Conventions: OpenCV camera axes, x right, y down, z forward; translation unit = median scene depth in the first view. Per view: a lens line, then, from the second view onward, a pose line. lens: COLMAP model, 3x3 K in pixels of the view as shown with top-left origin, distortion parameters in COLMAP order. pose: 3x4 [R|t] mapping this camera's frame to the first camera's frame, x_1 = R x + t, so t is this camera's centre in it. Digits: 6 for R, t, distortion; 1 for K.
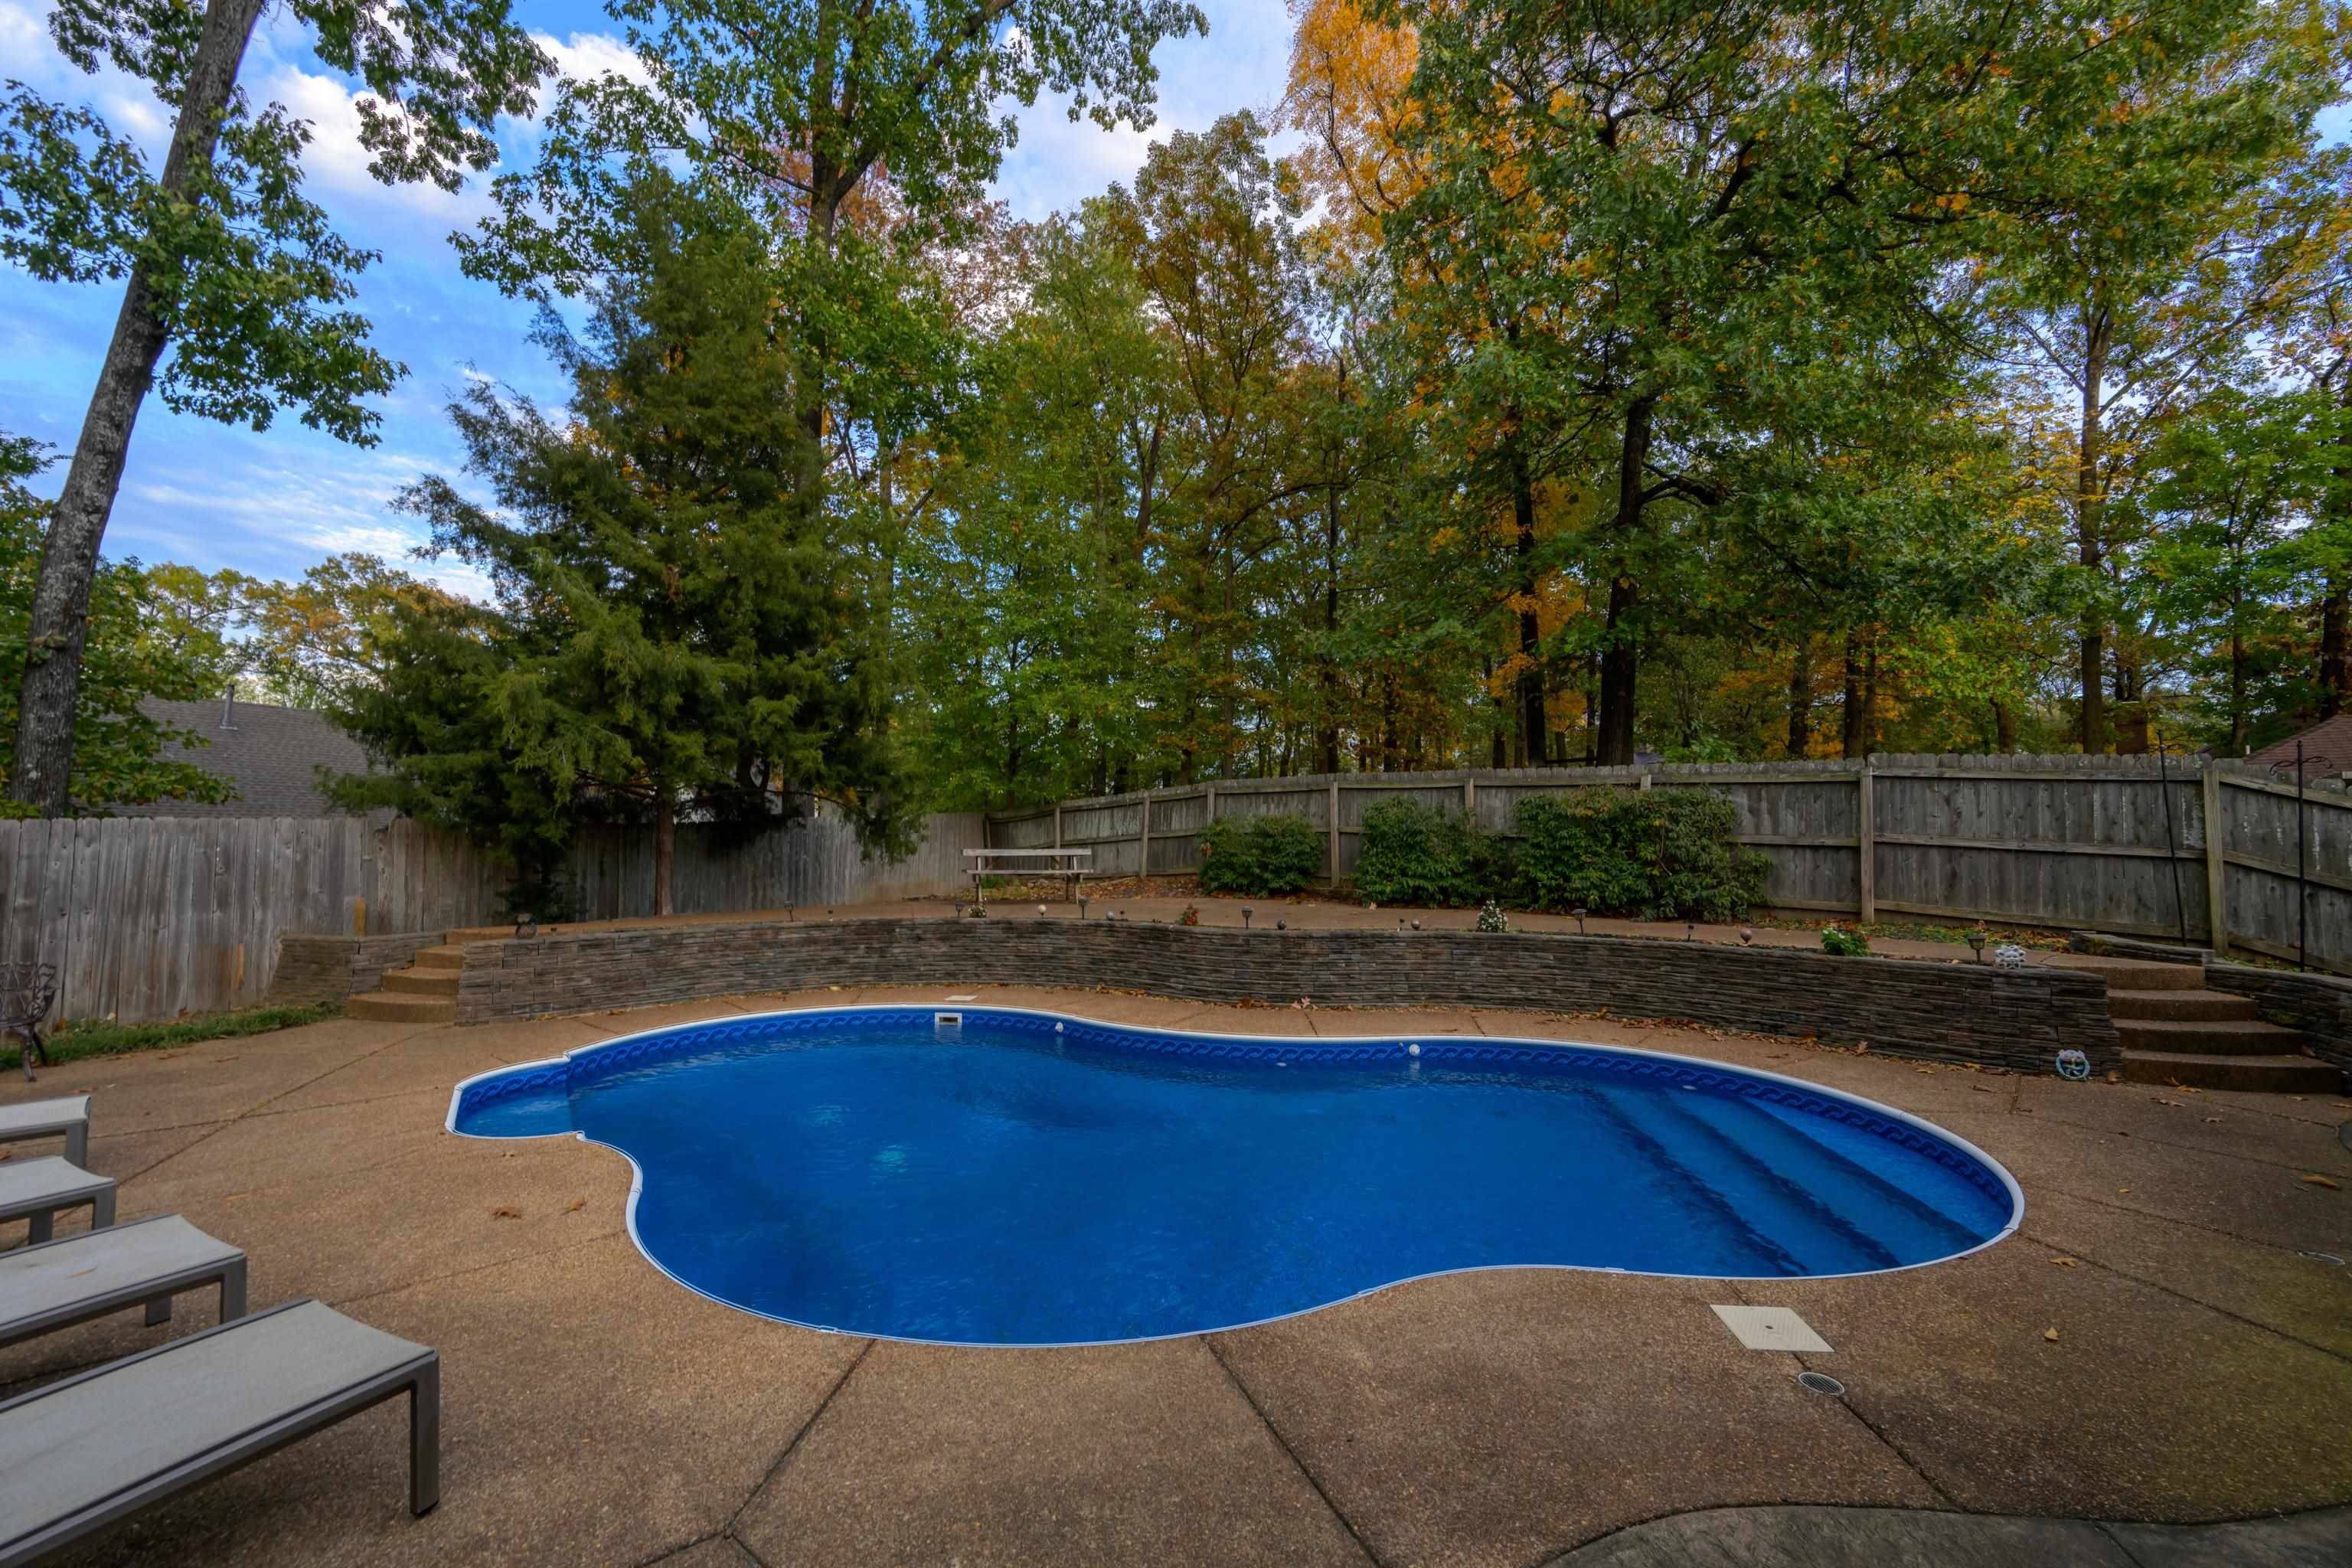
lens RADIAL K [[925.7, 0, 1183.1], [0, 925.7, 790.1], [0, 0, 1]] dist [-0.000865, -0.000099]
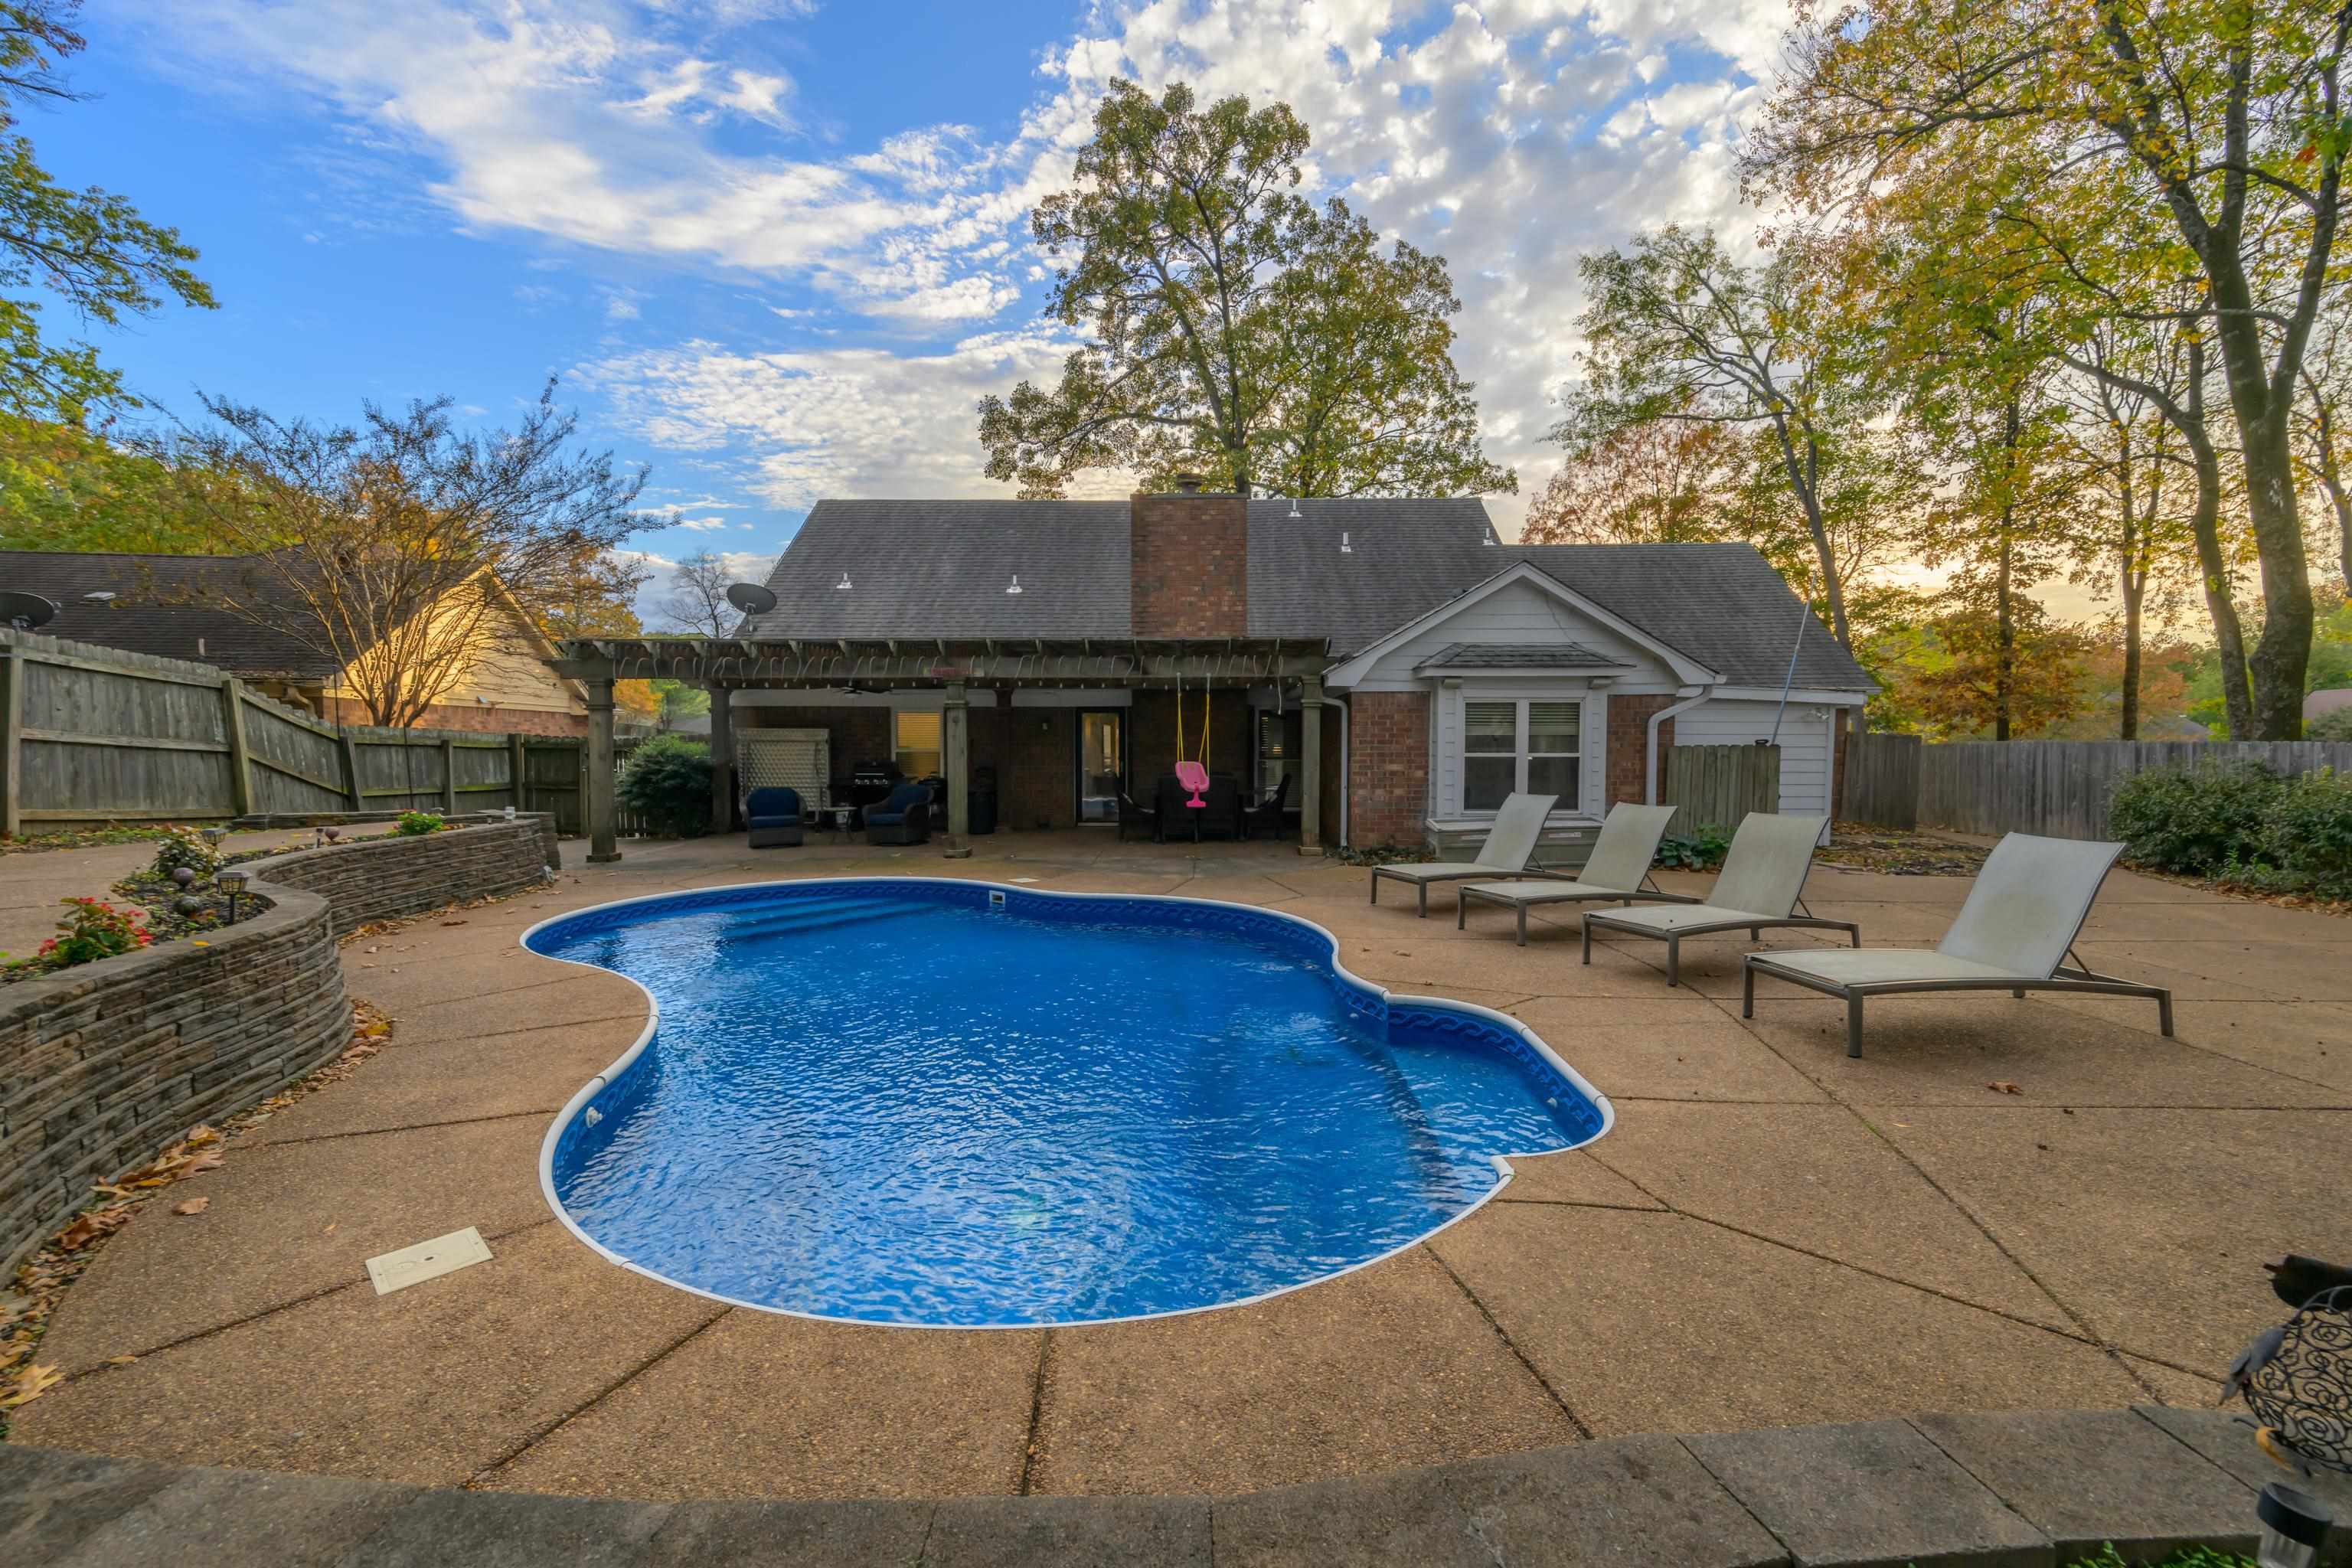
lens RADIAL K [[925.7, 0, 1183.1], [0, 925.7, 790.1], [0, 0, 1]] dist [-0.000865, -0.000099]
pose [[-0.796904, -0.031737, 0.603271, -0.648186], [-0.029227, 0.999475, 0.013972, 0.069052], [-0.603398, -0.006497, -0.797414, 1.182369]]
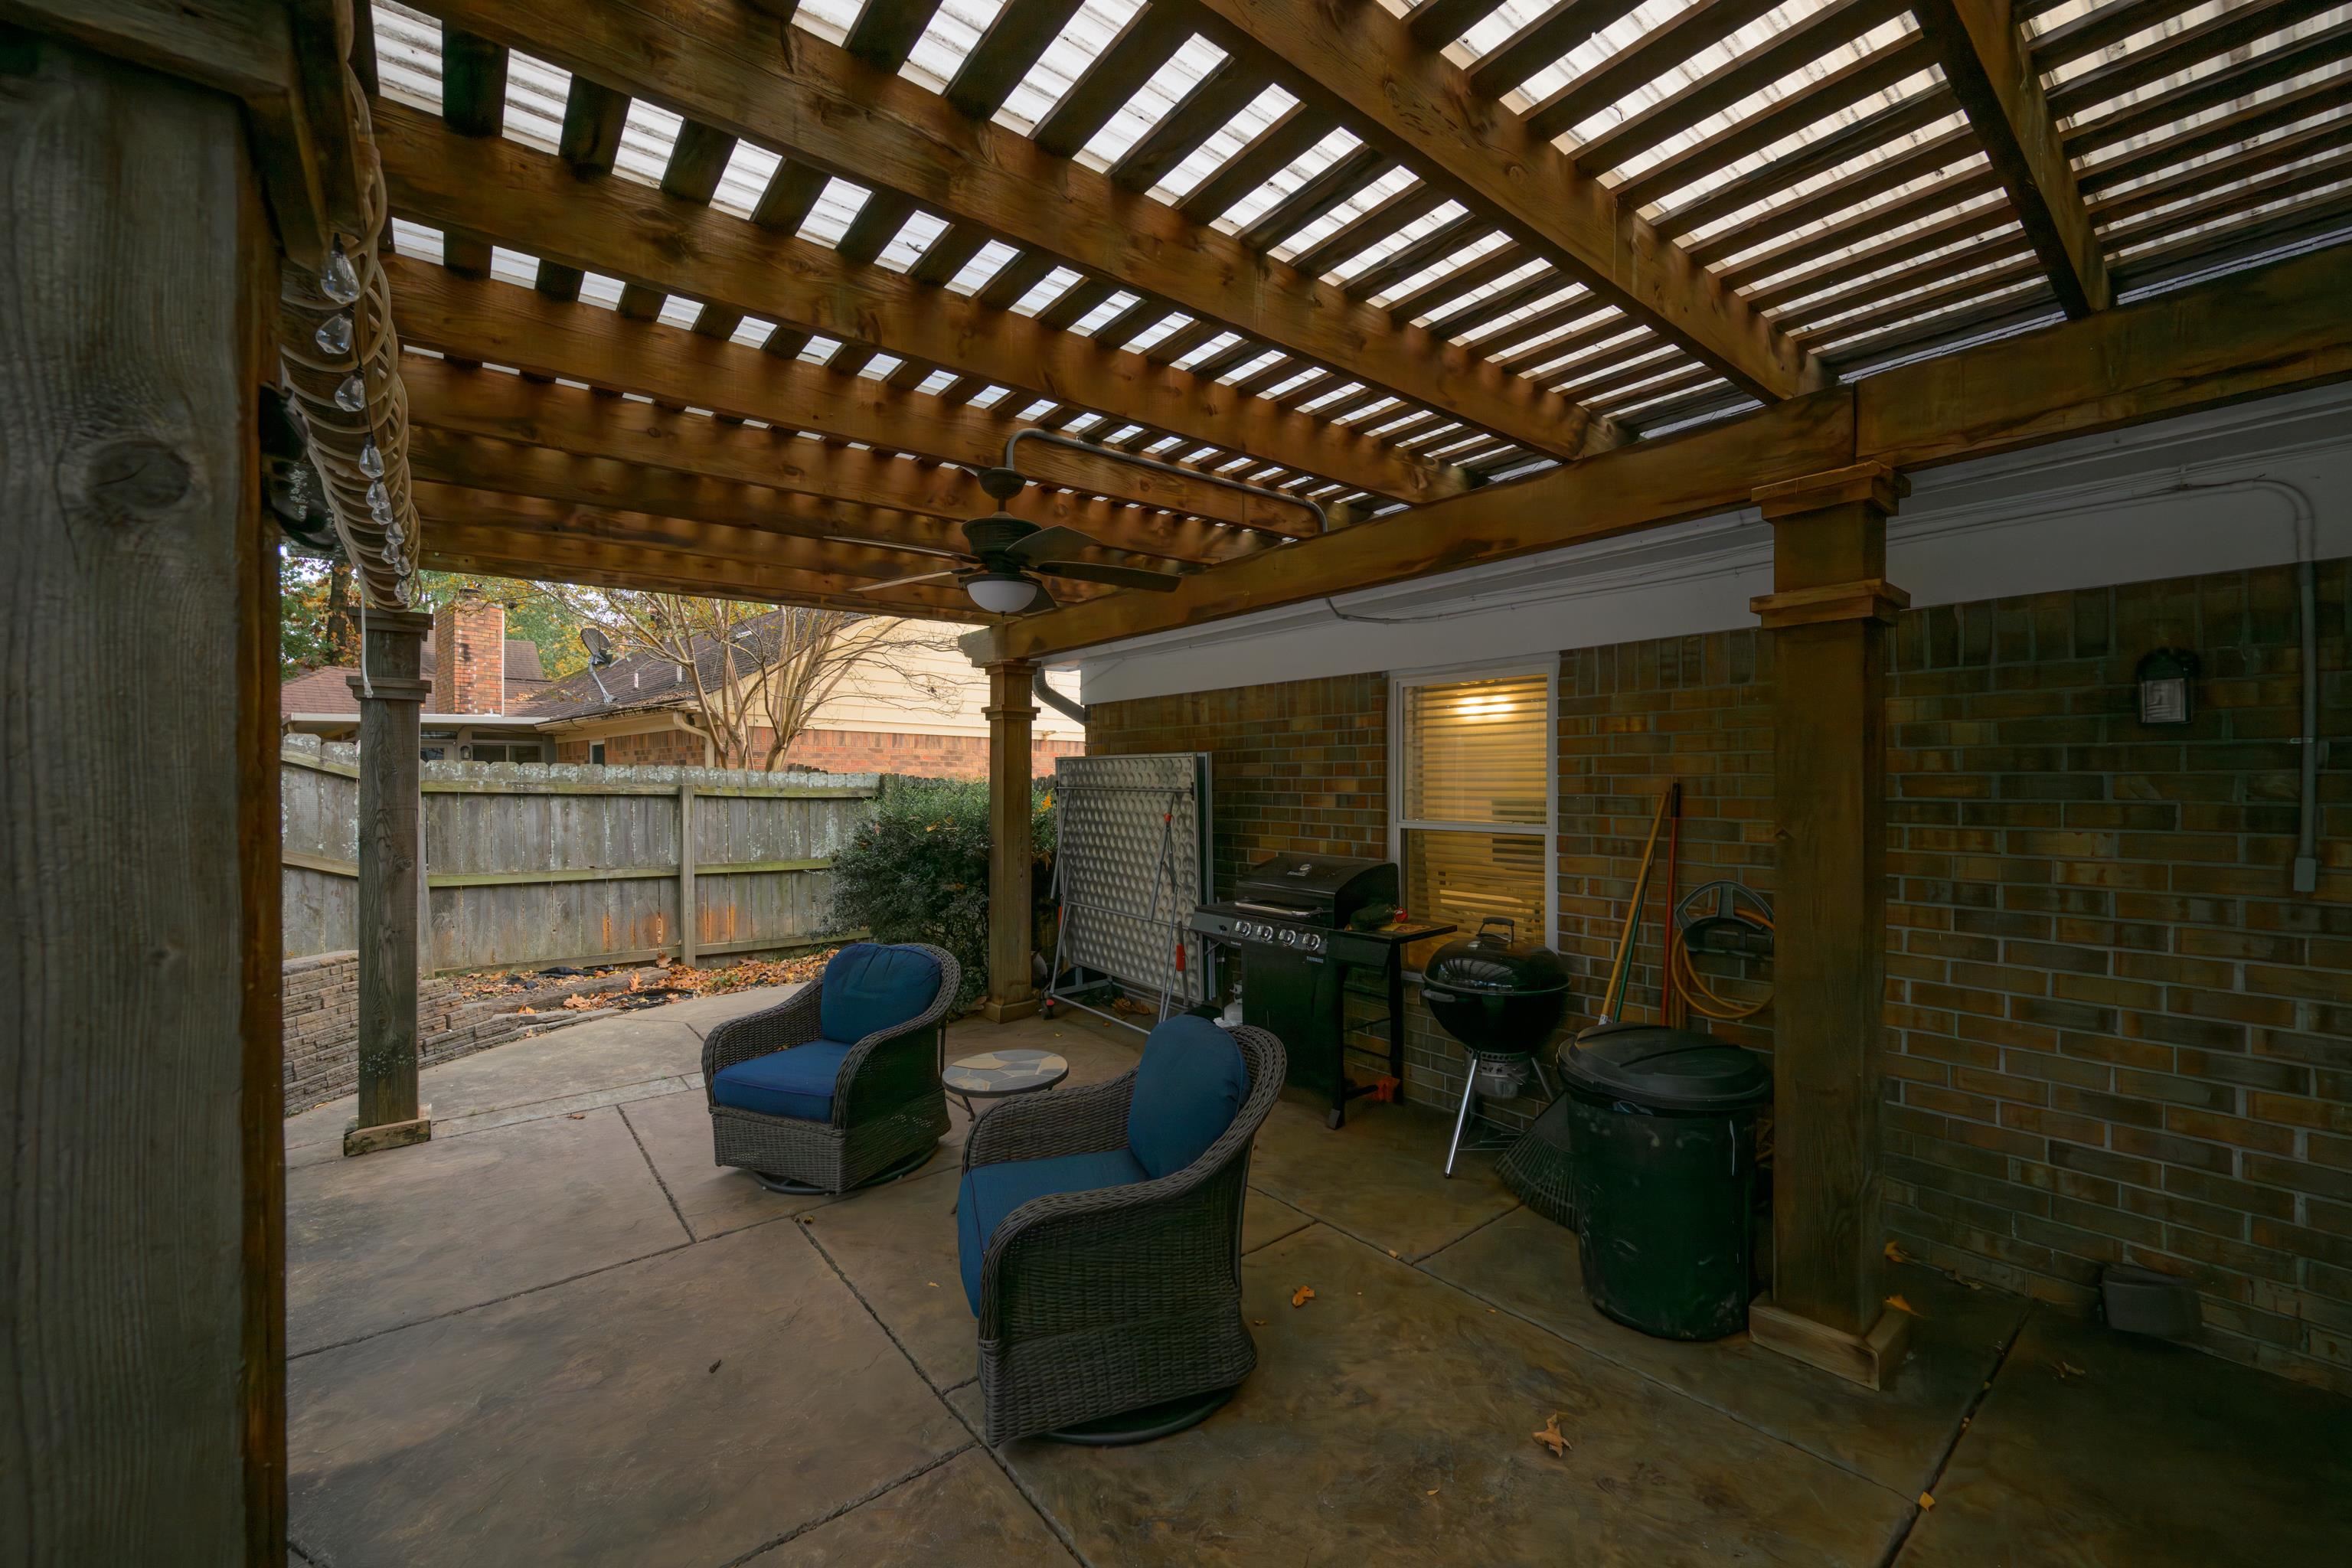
lens RADIAL K [[925.7, 0, 1183.1], [0, 925.7, 790.1], [0, 0, 1]] dist [-0.000865, -0.000099]
pose [[-0.043699, -0.006970, 0.999020, 0.414868], [-0.048024, 0.998834, 0.004868, 0.016113], [-0.997890, -0.047764, -0.043983, 0.193370]]
